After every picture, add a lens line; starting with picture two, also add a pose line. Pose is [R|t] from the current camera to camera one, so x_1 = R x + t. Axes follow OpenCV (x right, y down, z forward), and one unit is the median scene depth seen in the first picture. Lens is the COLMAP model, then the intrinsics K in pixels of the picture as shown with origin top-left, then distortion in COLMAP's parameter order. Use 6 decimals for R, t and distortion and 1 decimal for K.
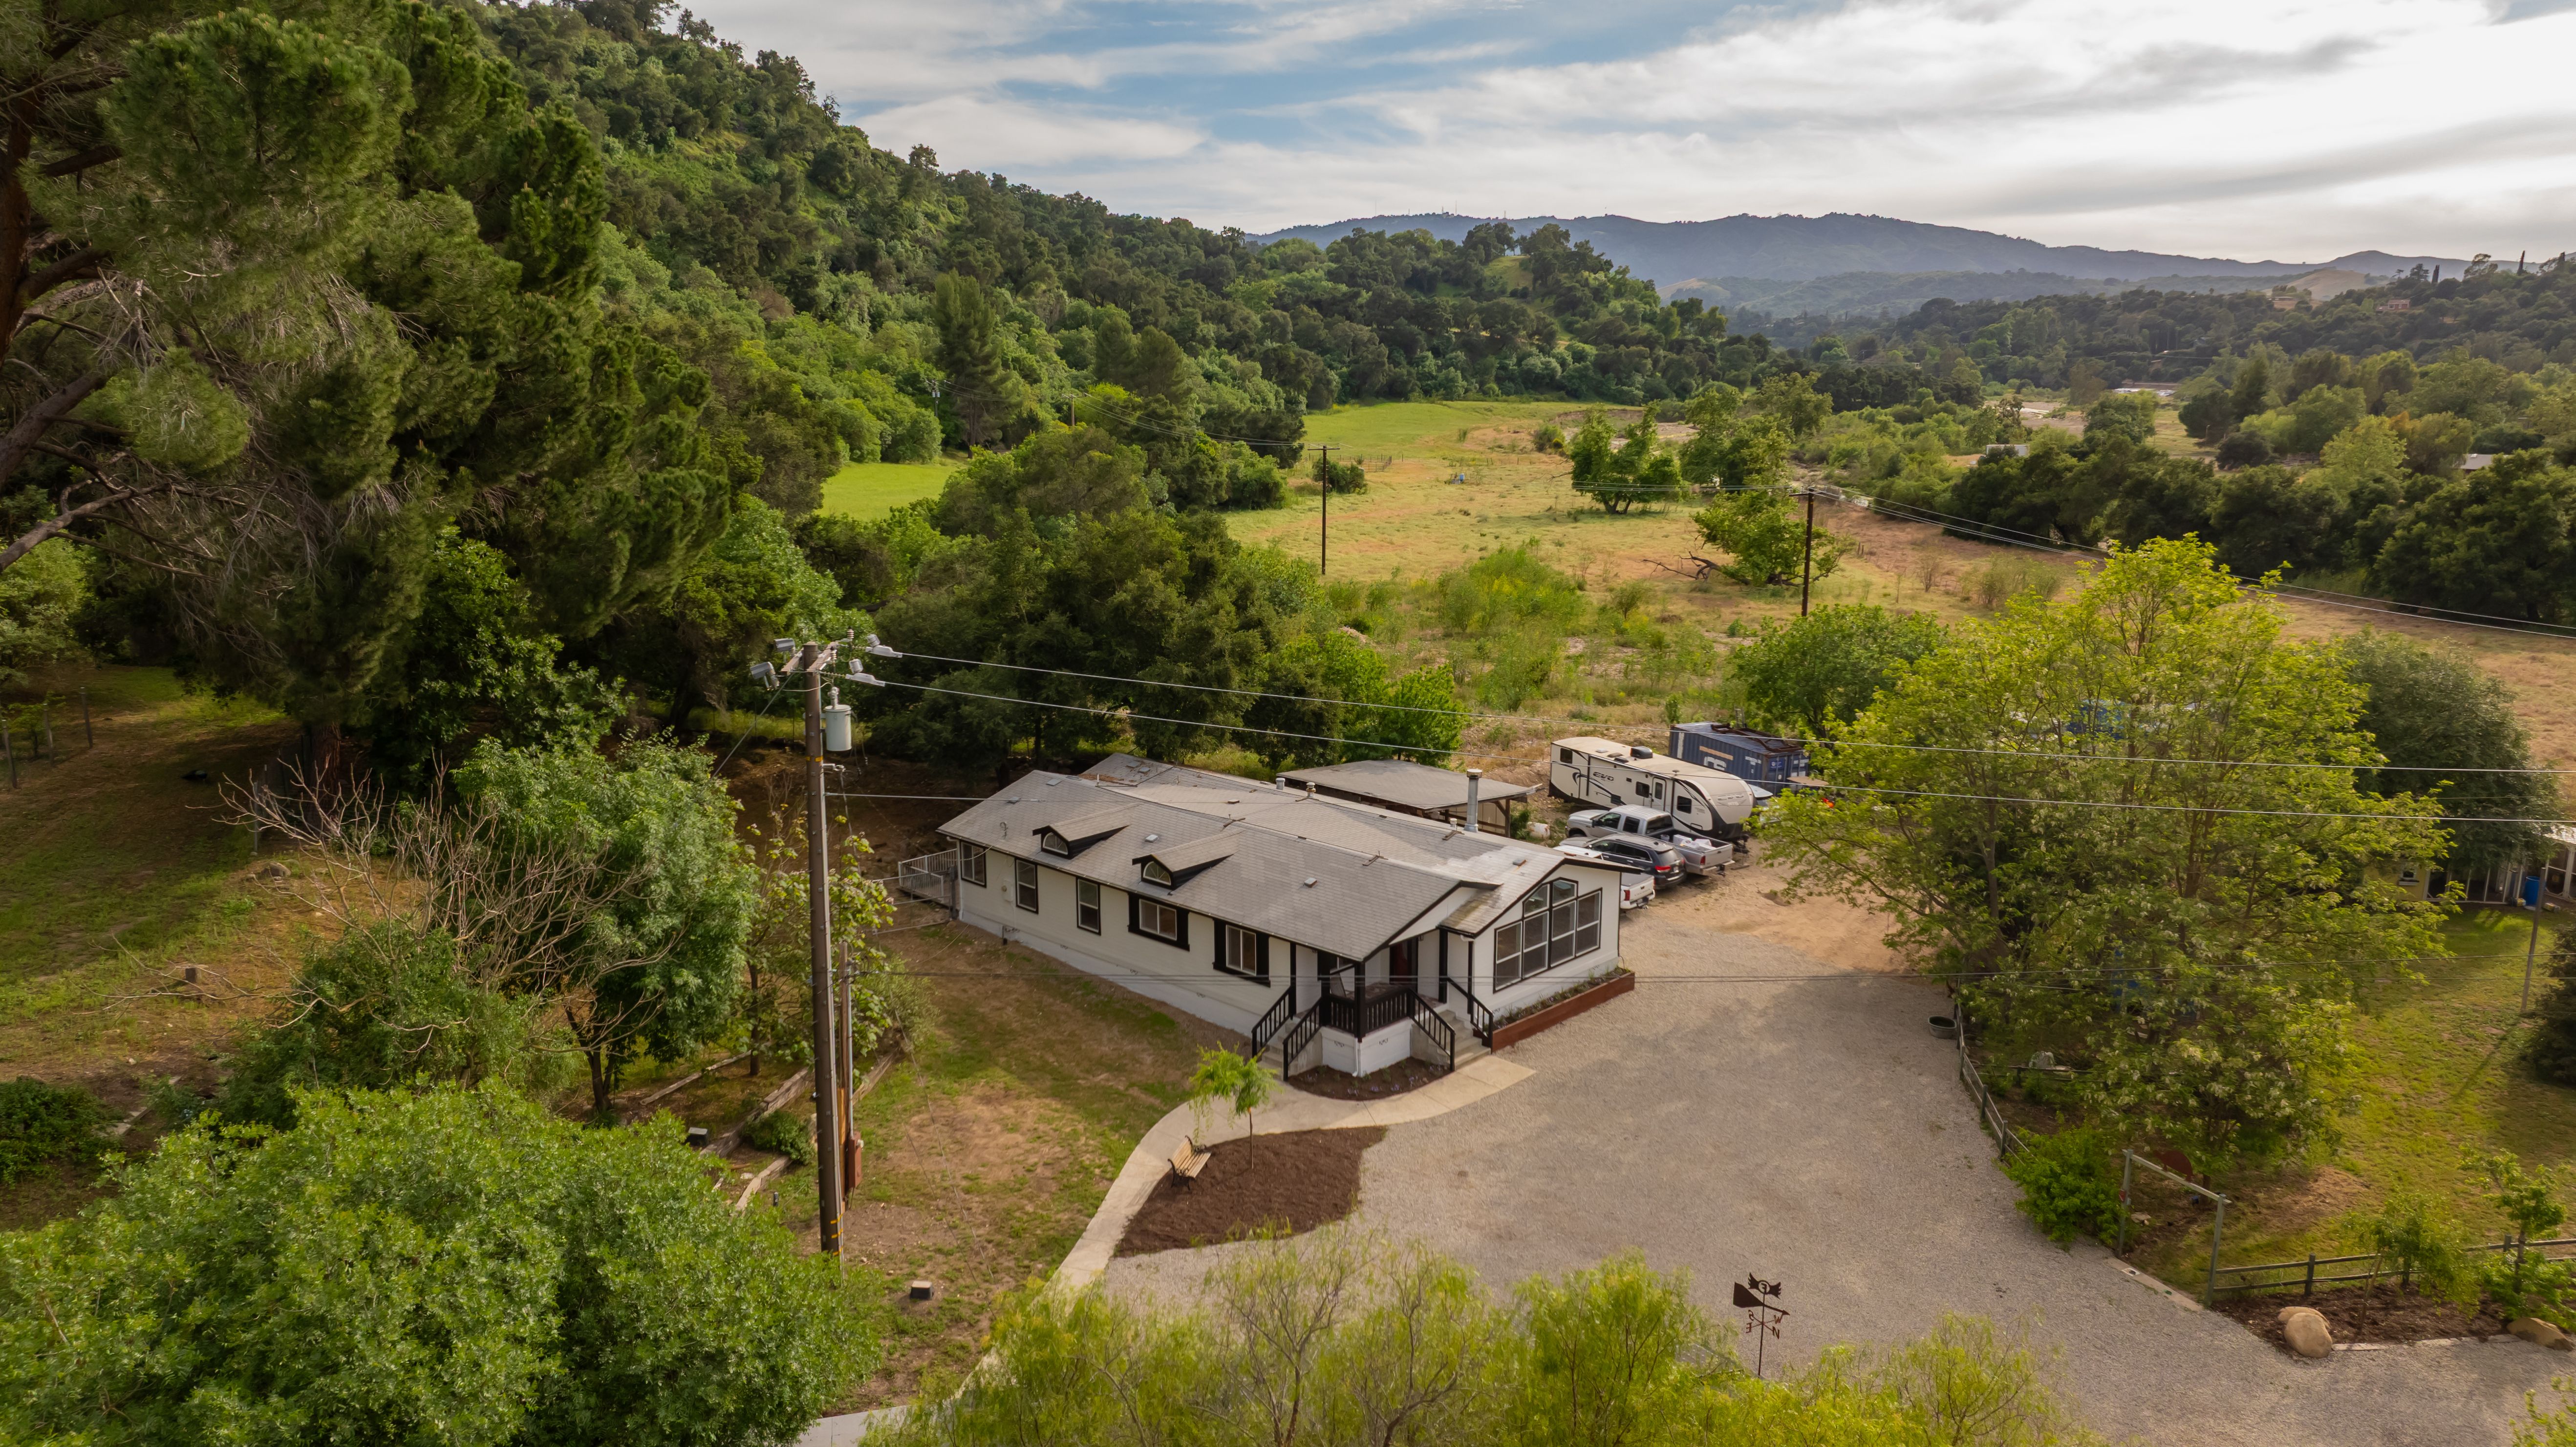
lens RADIAL K [[1793.2, 0, 1284.2], [0, 1793.2, 734.1], [0, 0, 1]] dist [-0.025994, 0.002108]
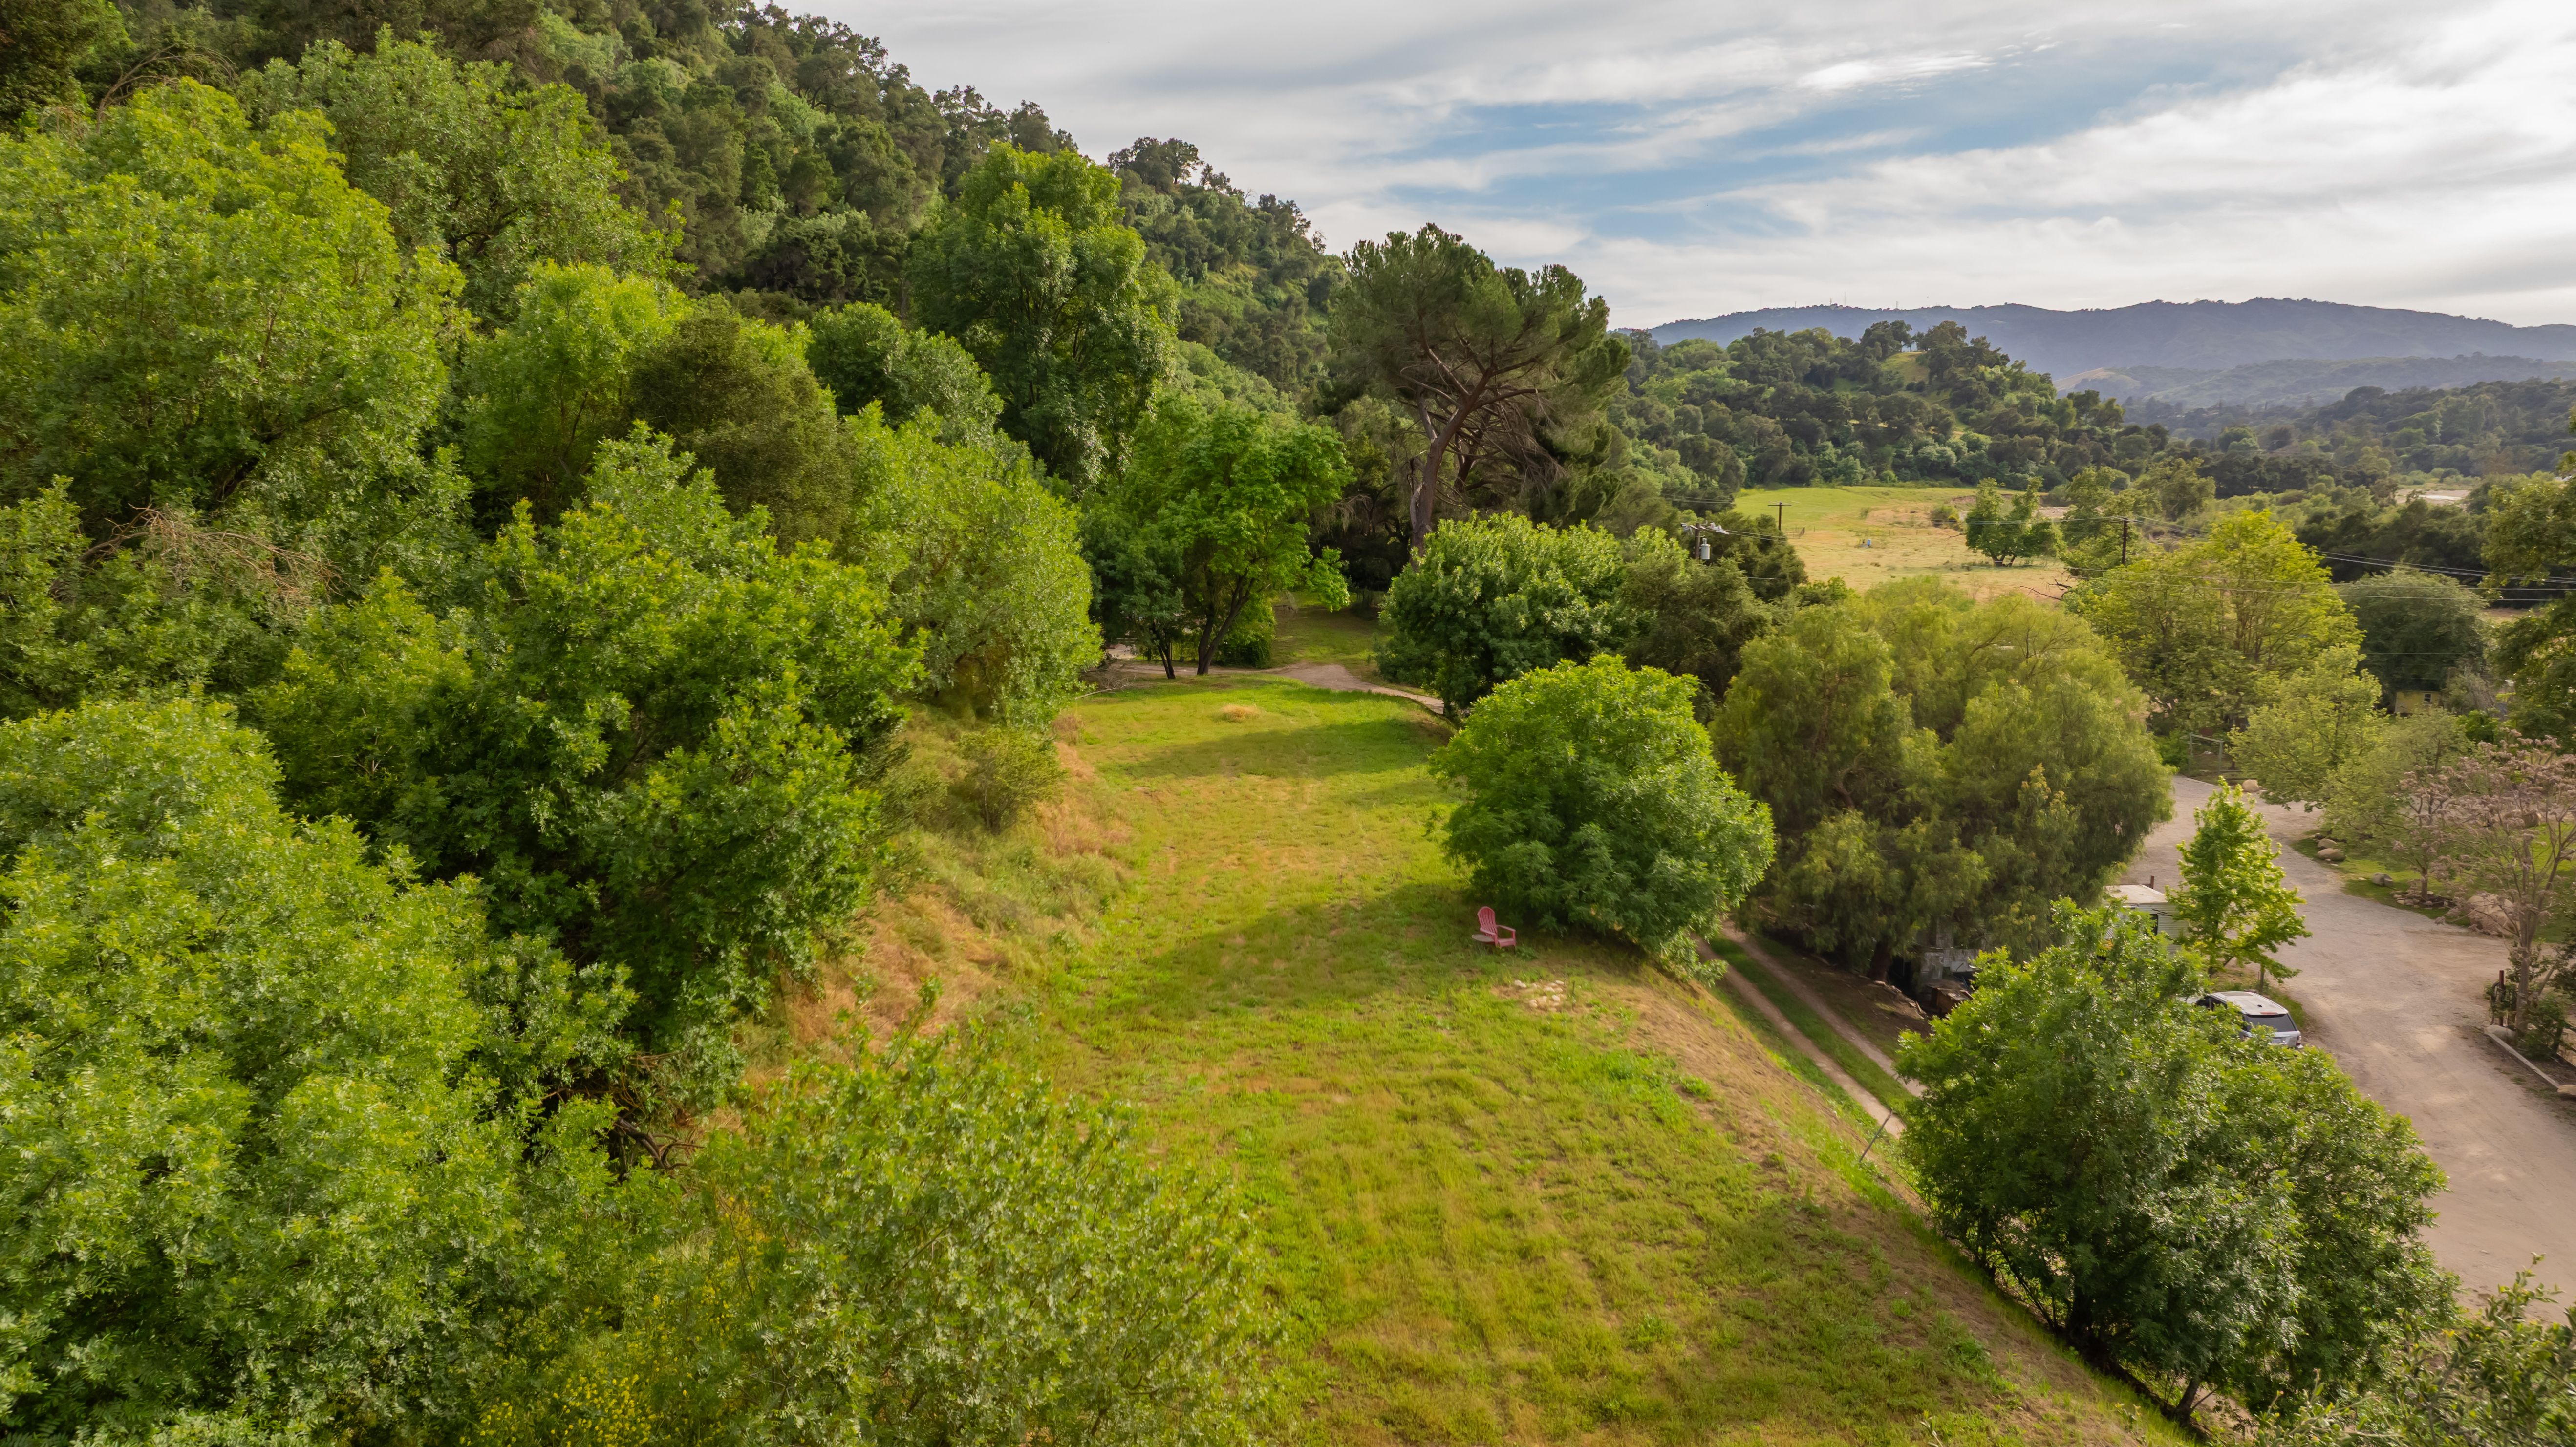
lens RADIAL K [[1793.2, 0, 1278.0], [0, 1793.2, 712.4], [0, 0, 1]] dist [-0.025994, 0.002108]
pose [[0.978364, 0.026226, -0.205222, -0.018627], [-0.038956, 0.997542, -0.058240, 0.025902], [0.203190, 0.064975, 0.976981, -0.114468]]
